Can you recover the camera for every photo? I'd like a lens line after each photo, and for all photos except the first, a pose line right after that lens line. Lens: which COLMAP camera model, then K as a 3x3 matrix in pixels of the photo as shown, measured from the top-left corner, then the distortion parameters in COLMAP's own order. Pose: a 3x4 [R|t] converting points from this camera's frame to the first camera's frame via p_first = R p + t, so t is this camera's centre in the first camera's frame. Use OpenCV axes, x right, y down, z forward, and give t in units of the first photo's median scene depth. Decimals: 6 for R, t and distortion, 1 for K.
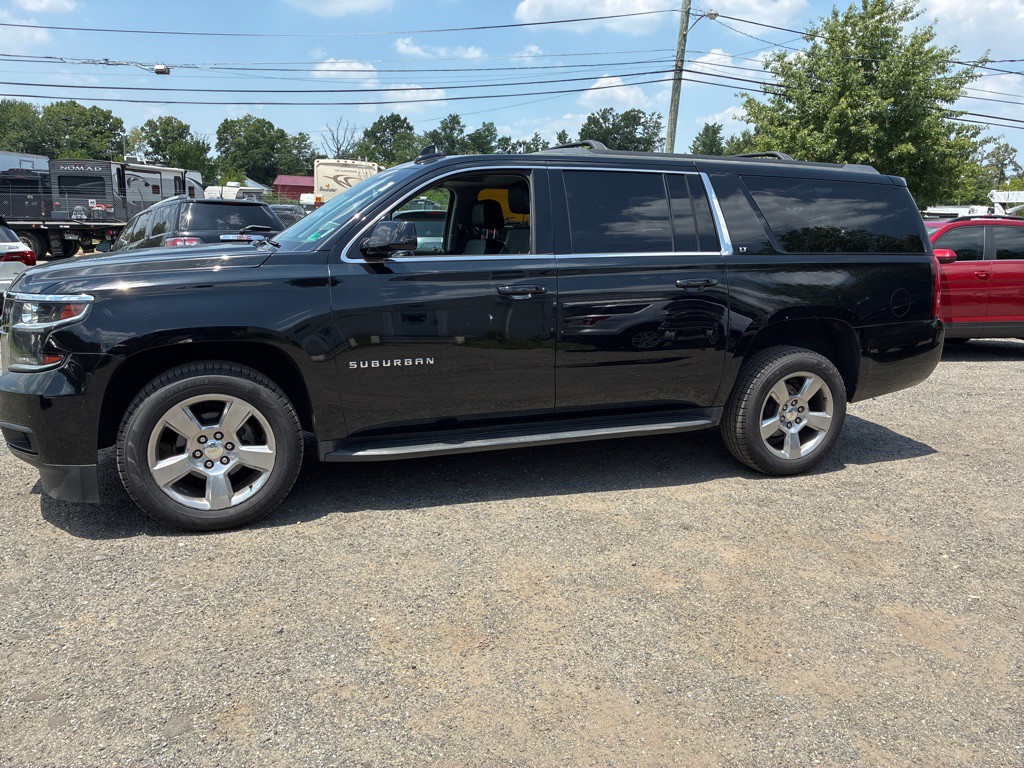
lens RADIAL K [[777.3, 0, 511.8], [0, 777.3, 385.0], [0, 0, 1]] dist [0.055432, -0.075292]
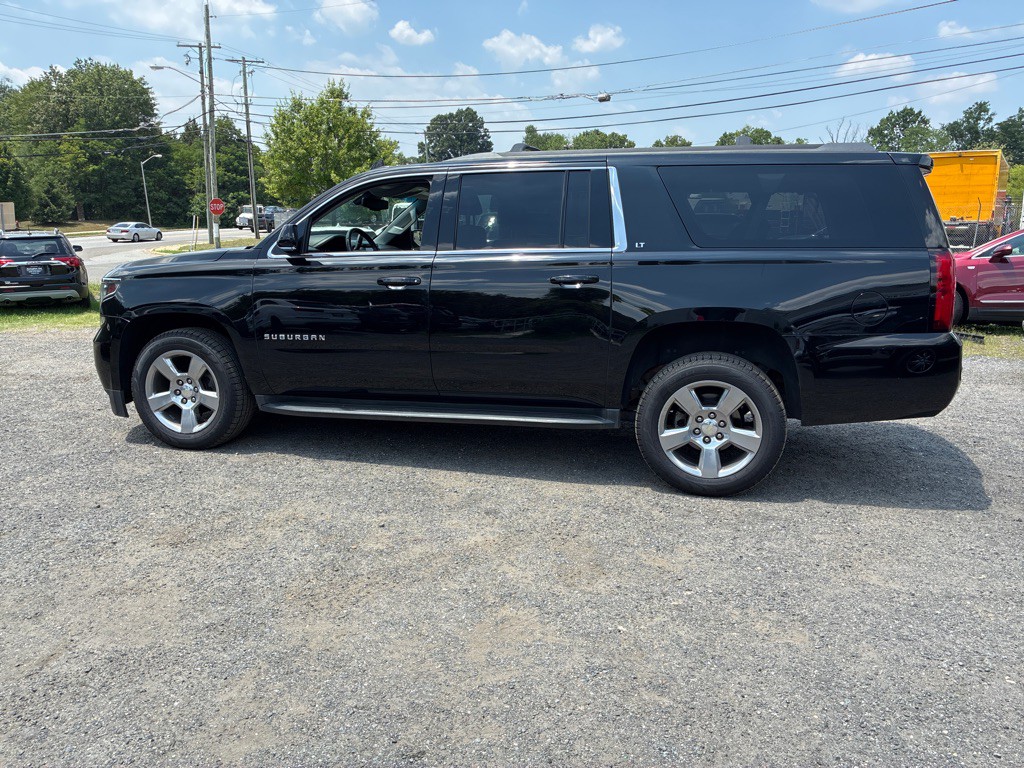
lens RADIAL K [[777.3, 0, 519.0], [0, 777.3, 389.1], [0, 0, 1]] dist [0.055432, -0.075292]
pose [[0.820161, 0.091692, -0.564737, 0.124494], [-0.095192, 0.995185, 0.023334, -0.001319], [0.564158, 0.034621, 0.824941, 0.024732]]
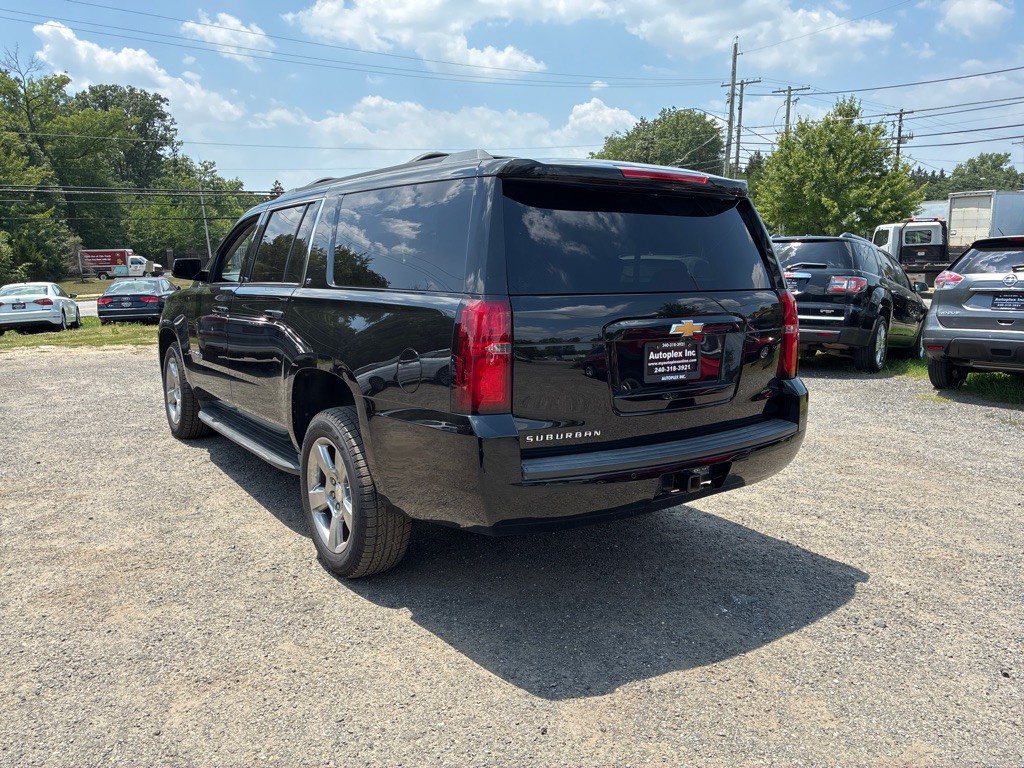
lens RADIAL K [[777.3, 0, 502.7], [0, 777.3, 386.4], [0, 0, 1]] dist [0.055432, -0.075292]
pose [[0.232113, 0.133102, -0.963539, 0.205795], [-0.183130, 0.978858, 0.091102, -0.030469], [0.955294, 0.155307, 0.251581, 0.172955]]
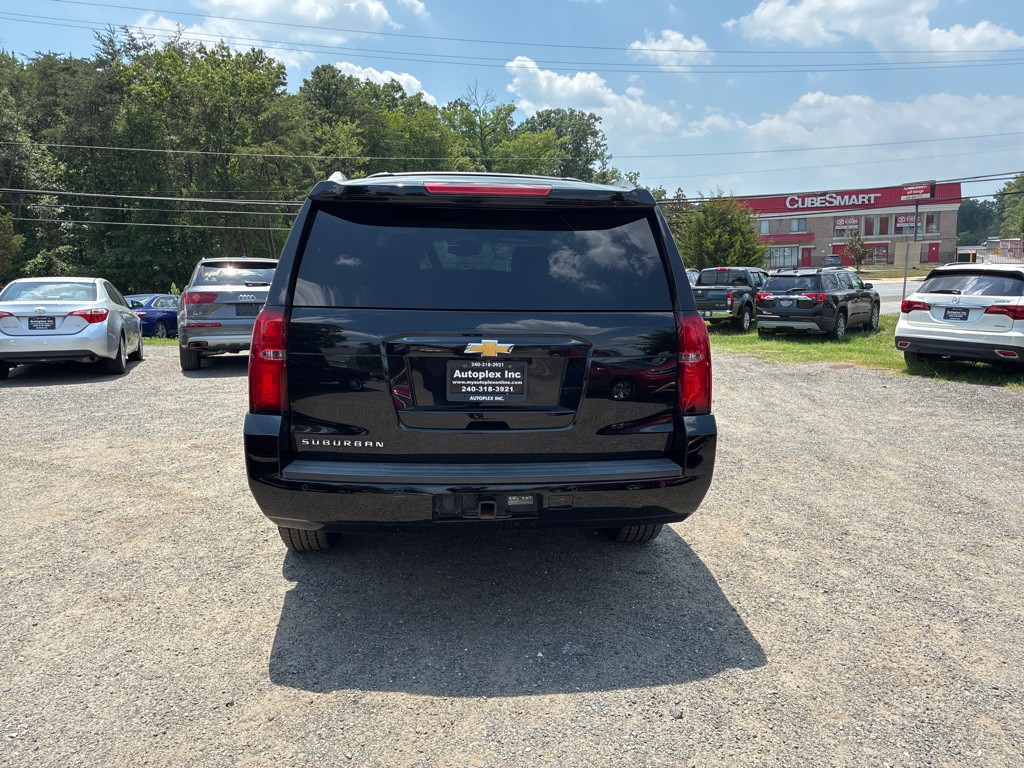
lens RADIAL K [[777.3, 0, 512.2], [0, 777.3, 384.4], [0, 0, 1]] dist [0.055432, -0.075292]
pose [[-0.279704, 0.122454, -0.952245, 0.204695], [-0.200372, 0.962547, 0.182634, -0.049896], [0.938945, 0.241887, -0.244692, 0.260978]]
